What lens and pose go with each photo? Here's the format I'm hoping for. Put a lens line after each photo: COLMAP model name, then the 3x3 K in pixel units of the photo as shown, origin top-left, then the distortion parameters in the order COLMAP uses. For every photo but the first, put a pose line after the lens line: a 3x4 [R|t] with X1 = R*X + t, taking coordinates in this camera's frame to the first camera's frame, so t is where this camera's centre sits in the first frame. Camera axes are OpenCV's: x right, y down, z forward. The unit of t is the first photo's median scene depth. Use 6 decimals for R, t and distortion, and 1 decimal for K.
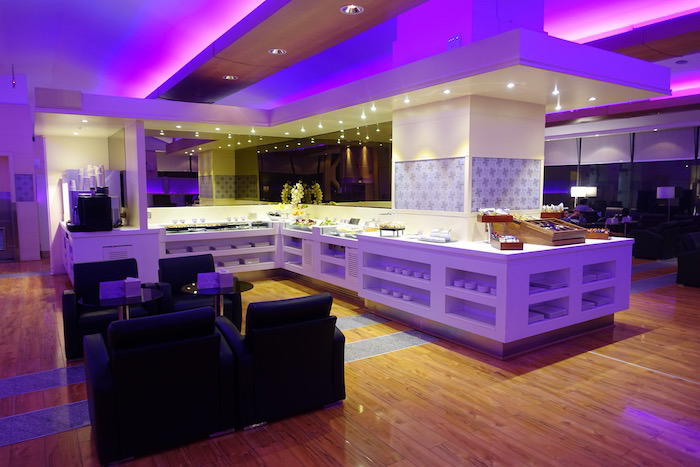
lens RADIAL K [[478.4, 0, 342.7], [0, 478.4, 235.5], [0, 0, 1]] dist [-0.011480, -0.000226]
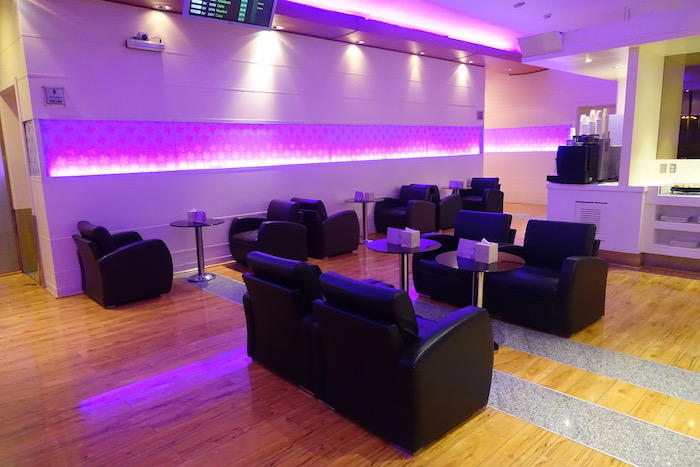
lens RADIAL K [[478.4, 0, 342.7], [0, 478.4, 235.5], [0, 0, 1]] dist [-0.011480, -0.000226]
pose [[0.178893, 0.170629, -0.968960, 0.619048], [-0.068625, 0.984612, 0.160716, -0.058360], [0.981472, 0.037744, 0.187849, 0.821458]]
